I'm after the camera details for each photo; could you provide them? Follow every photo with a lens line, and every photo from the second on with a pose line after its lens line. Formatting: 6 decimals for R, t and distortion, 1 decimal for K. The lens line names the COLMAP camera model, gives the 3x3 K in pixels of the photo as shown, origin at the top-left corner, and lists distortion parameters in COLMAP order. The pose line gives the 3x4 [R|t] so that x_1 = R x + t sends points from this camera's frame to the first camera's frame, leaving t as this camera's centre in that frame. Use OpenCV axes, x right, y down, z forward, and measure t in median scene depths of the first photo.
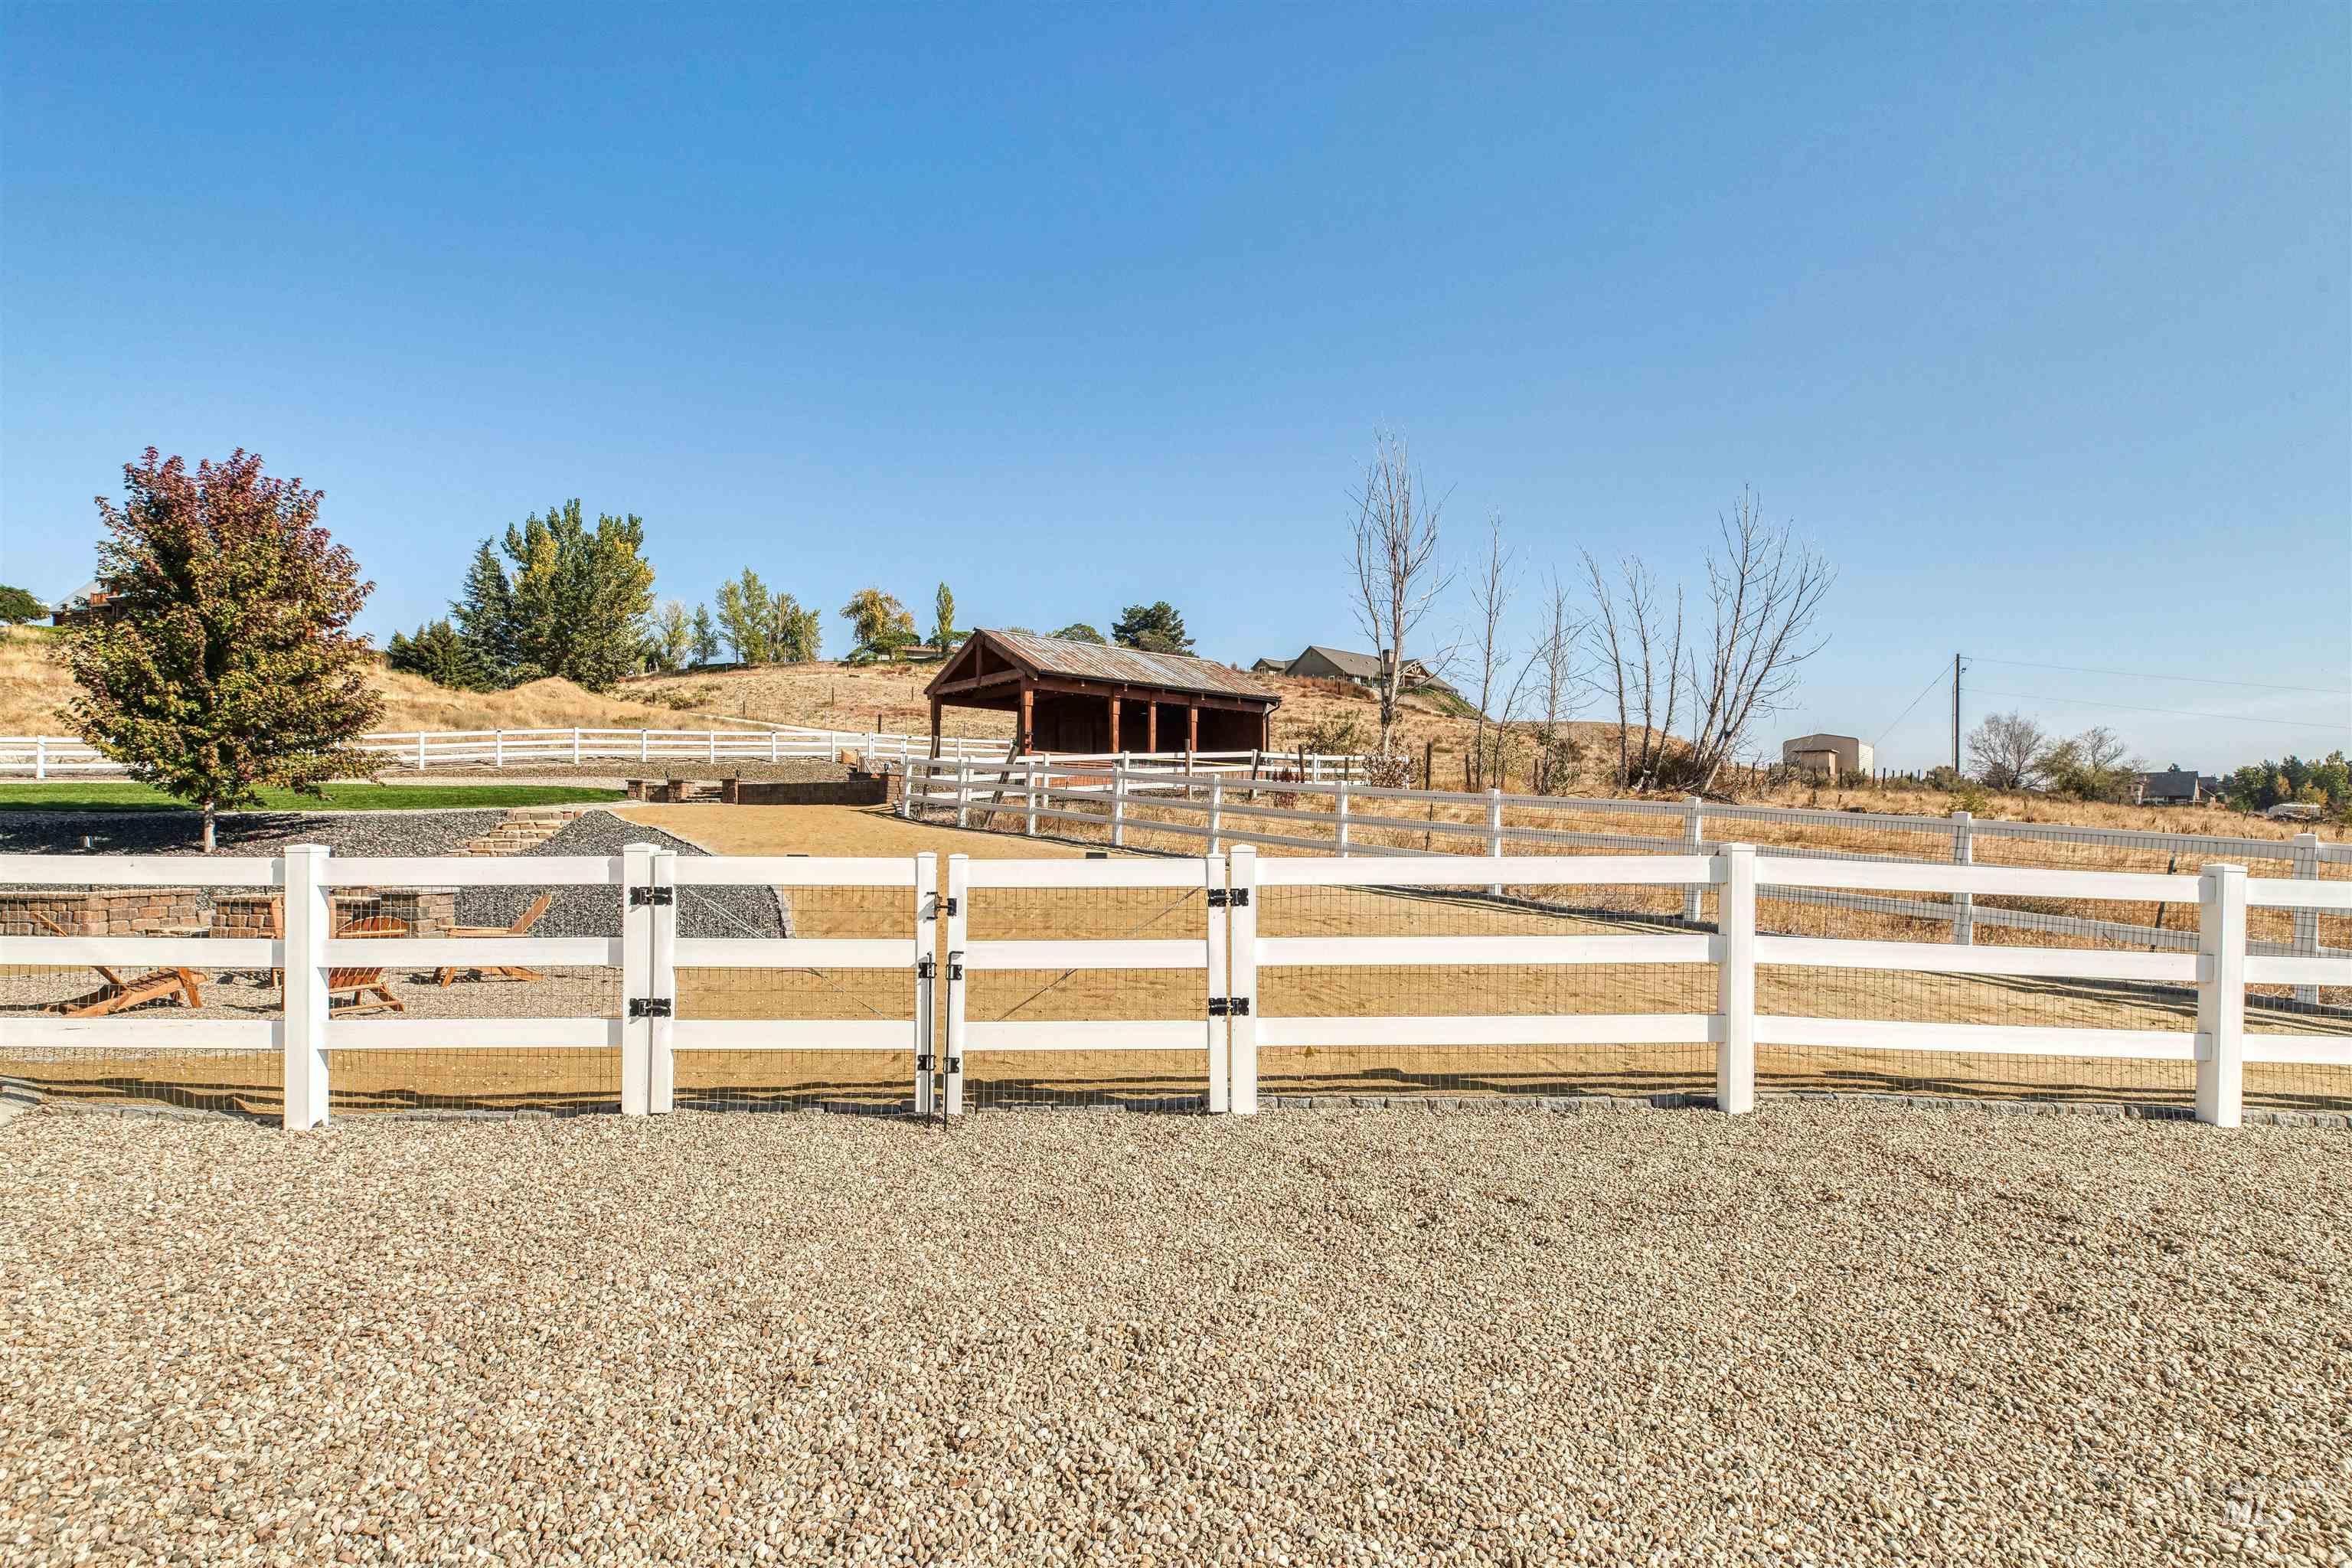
lens RADIAL K [[1099.3, 0, 1161.6], [0, 1099.3, 830.6], [0, 0, 1]] dist [0.000432, -0.000257]
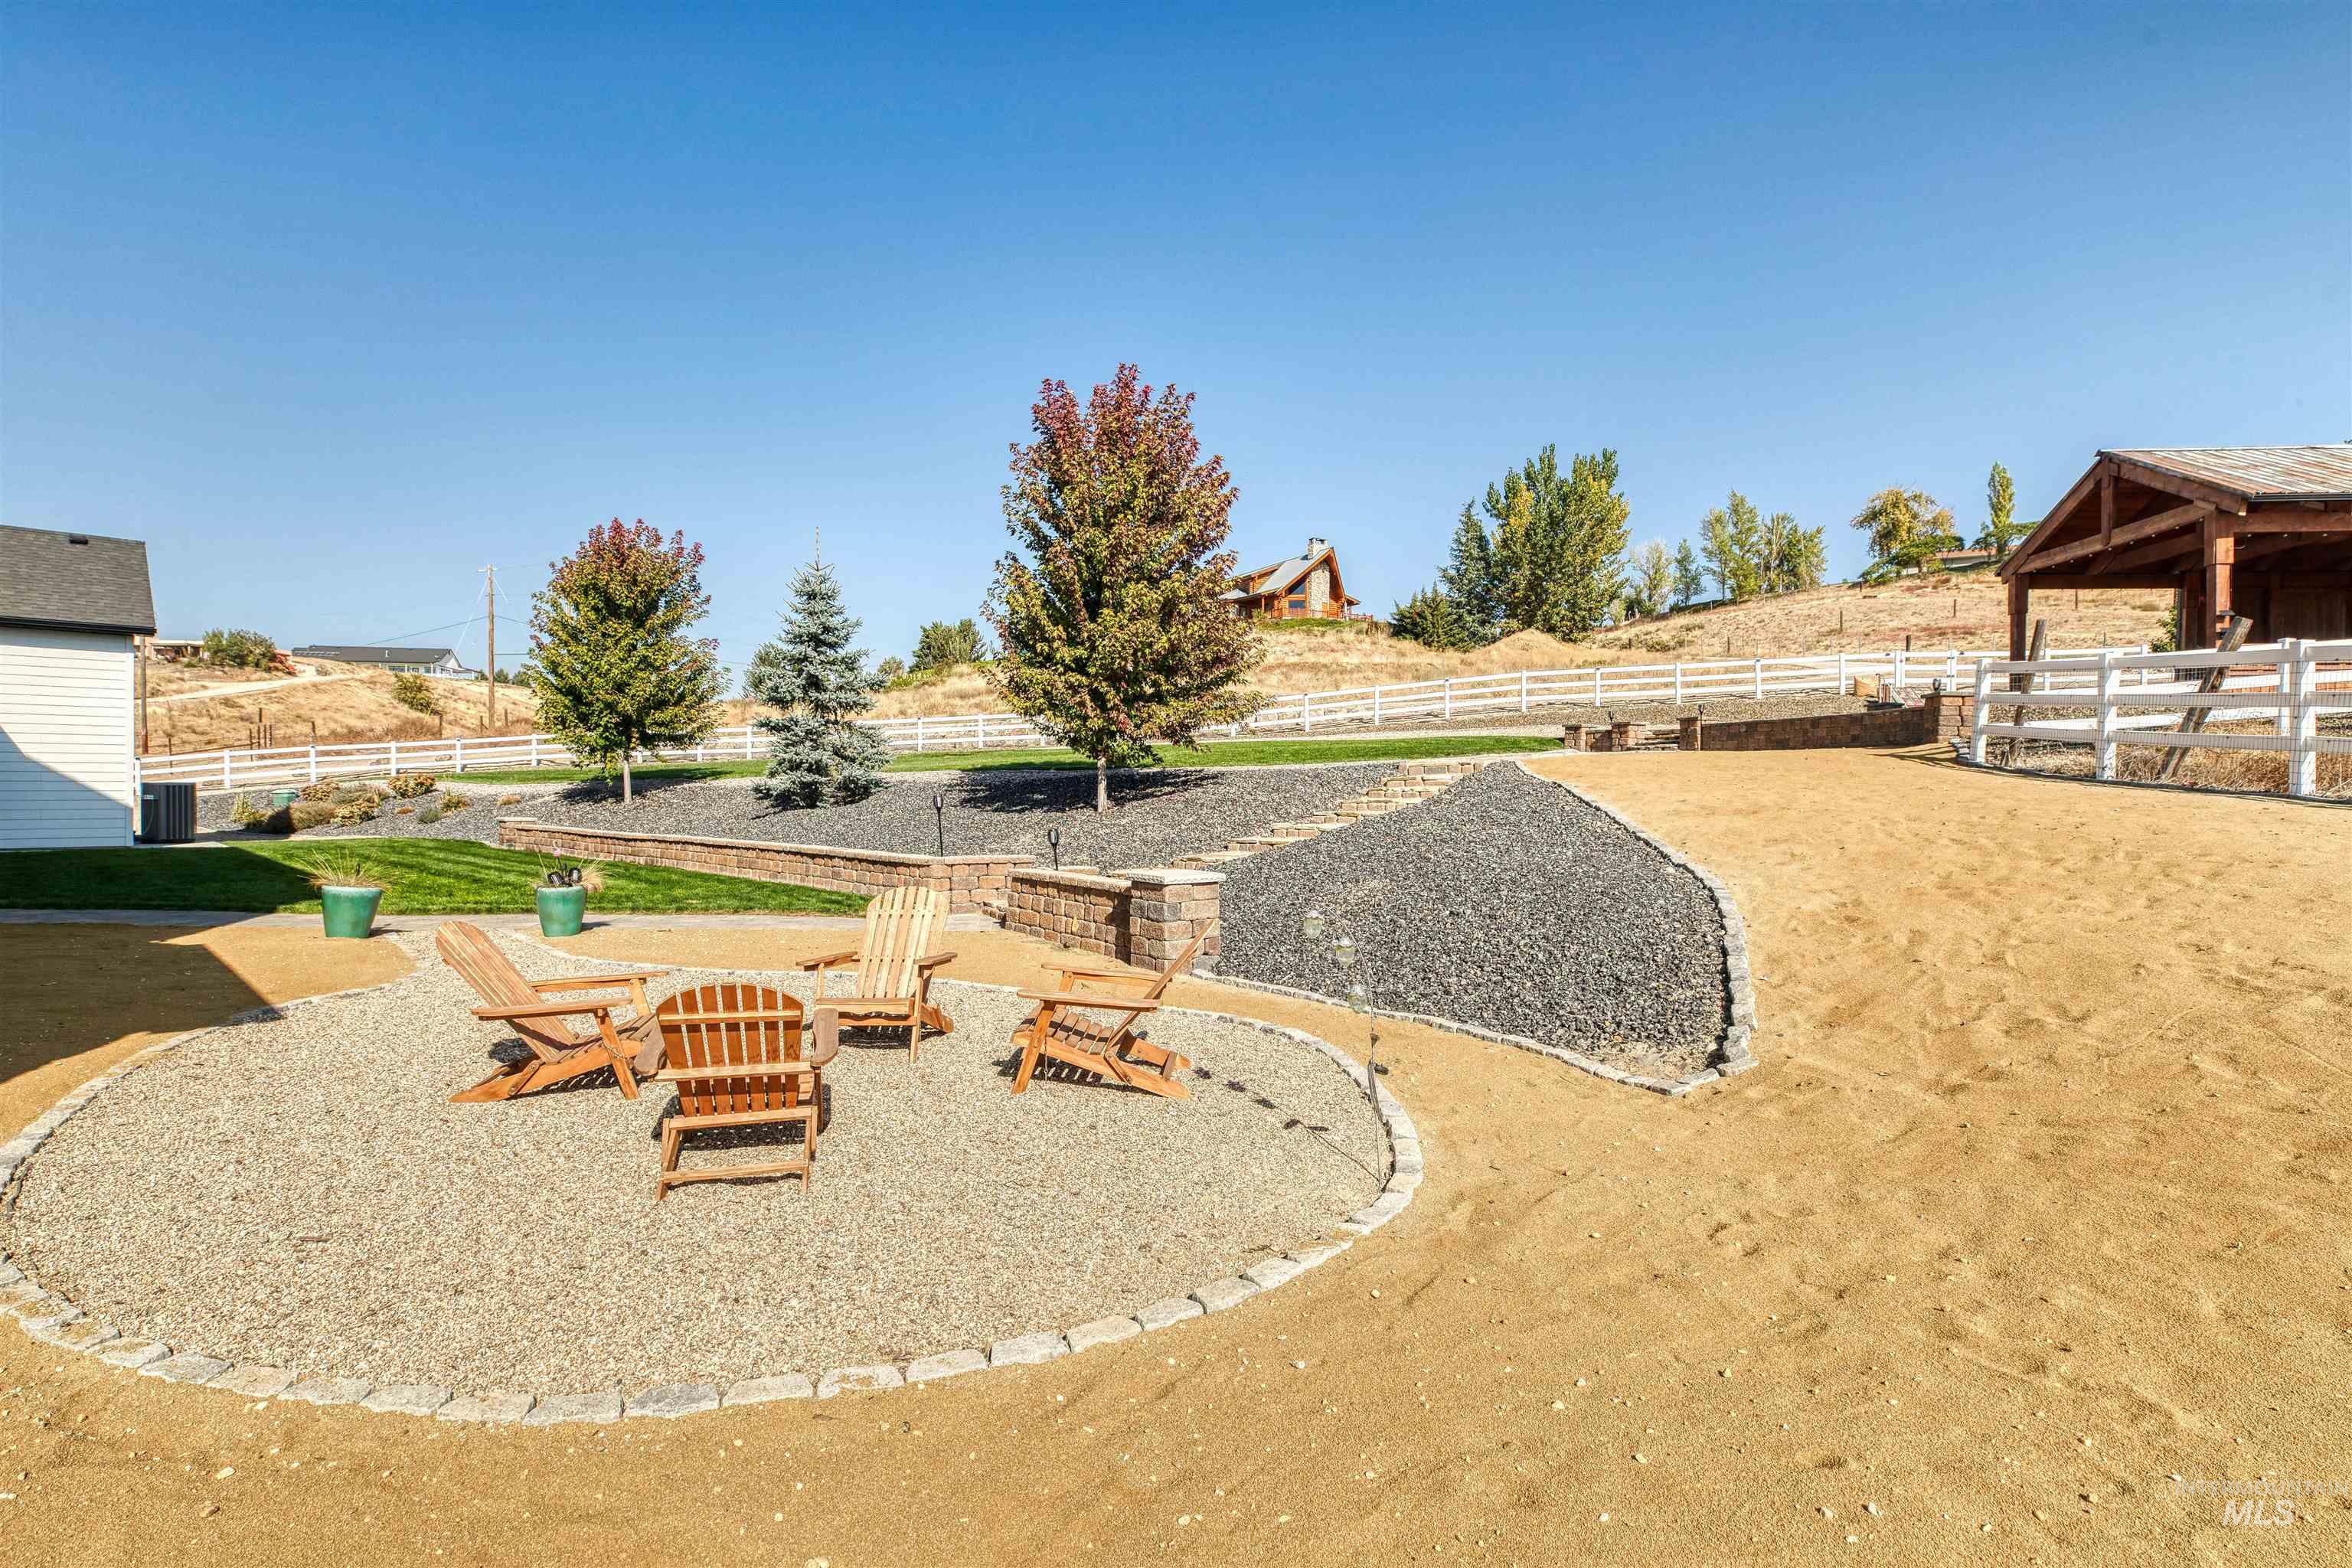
lens RADIAL K [[1171.0, 0, 1190.8], [0, 1171.0, 793.3], [0, 0, 1]] dist [-0.003384, -0.001125]
pose [[0.698329, 0.002335, -0.715773, -0.057160], [0.001391, 0.999988, 0.004619, -0.000051], [0.715776, -0.004221, 0.698318, 0.188894]]
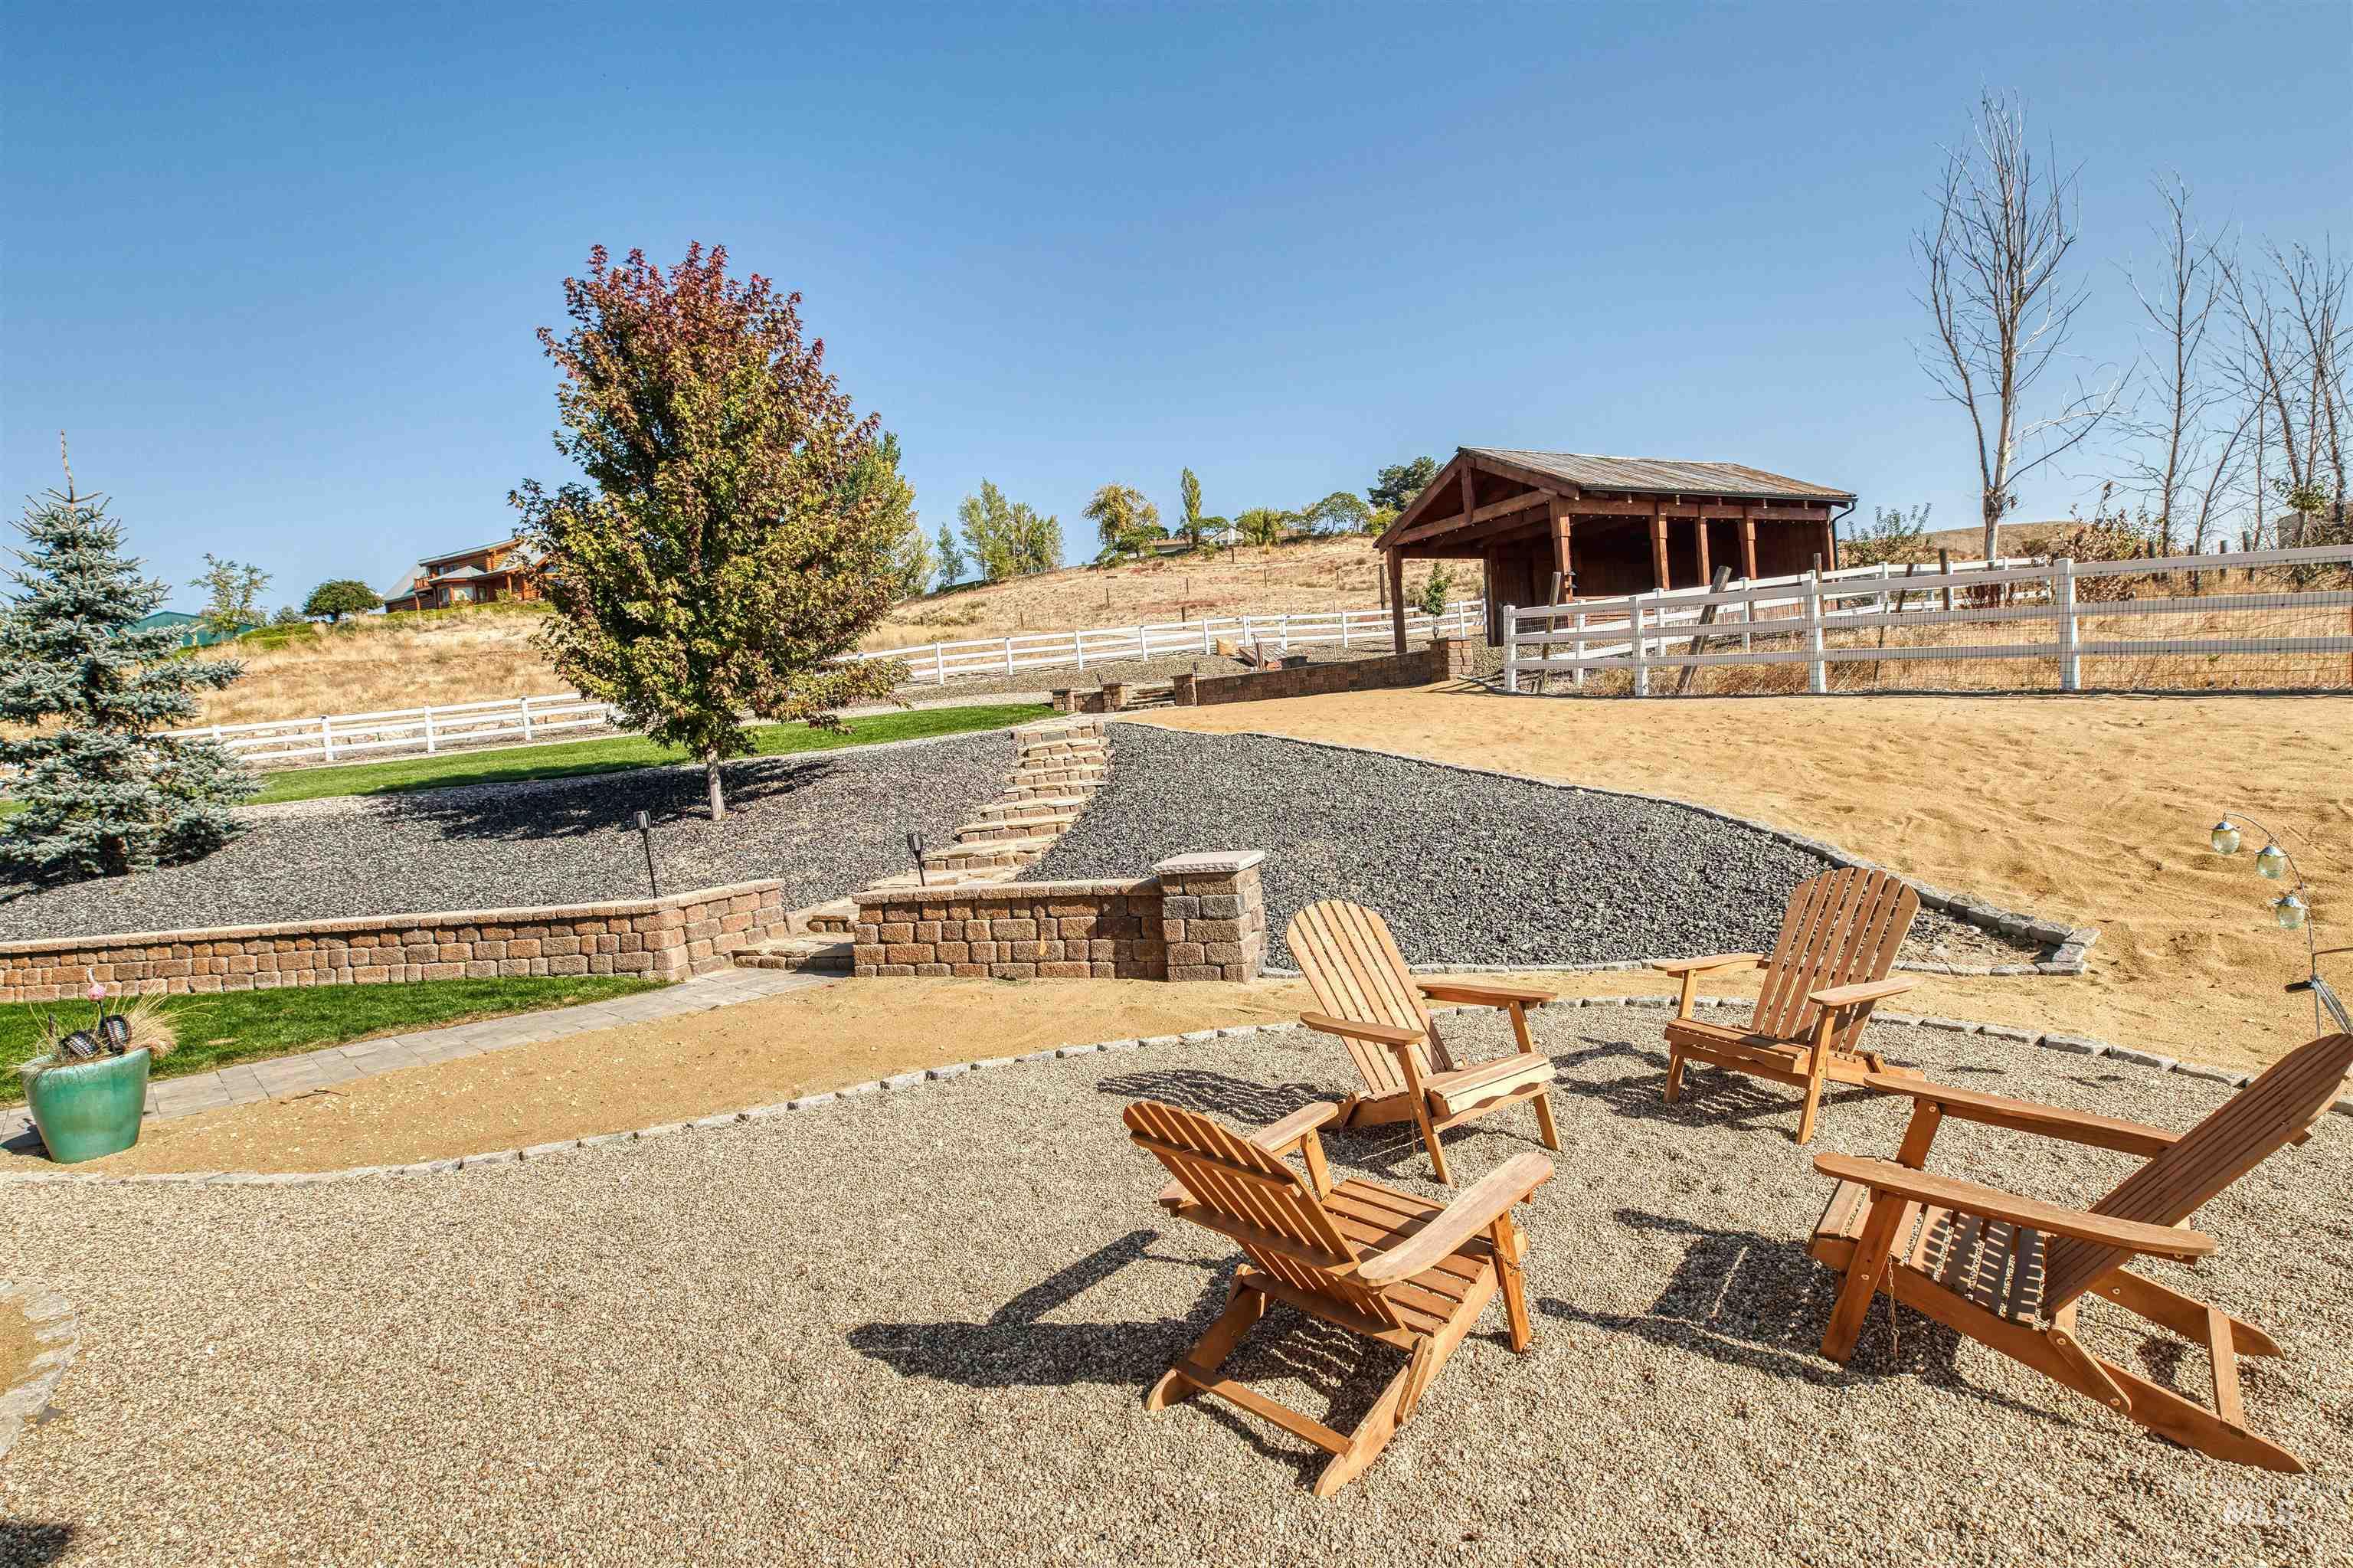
lens RADIAL K [[1154.9, 0, 1188.5], [0, 1154.9, 777.1], [0, 0, 1]] dist [0.005207, 0.000597]
pose [[0.978302, -0.083879, -0.189445, -0.215444], [0.092536, 0.995010, 0.037307, -0.003902], [0.185370, -0.054028, 0.981182, 0.162392]]
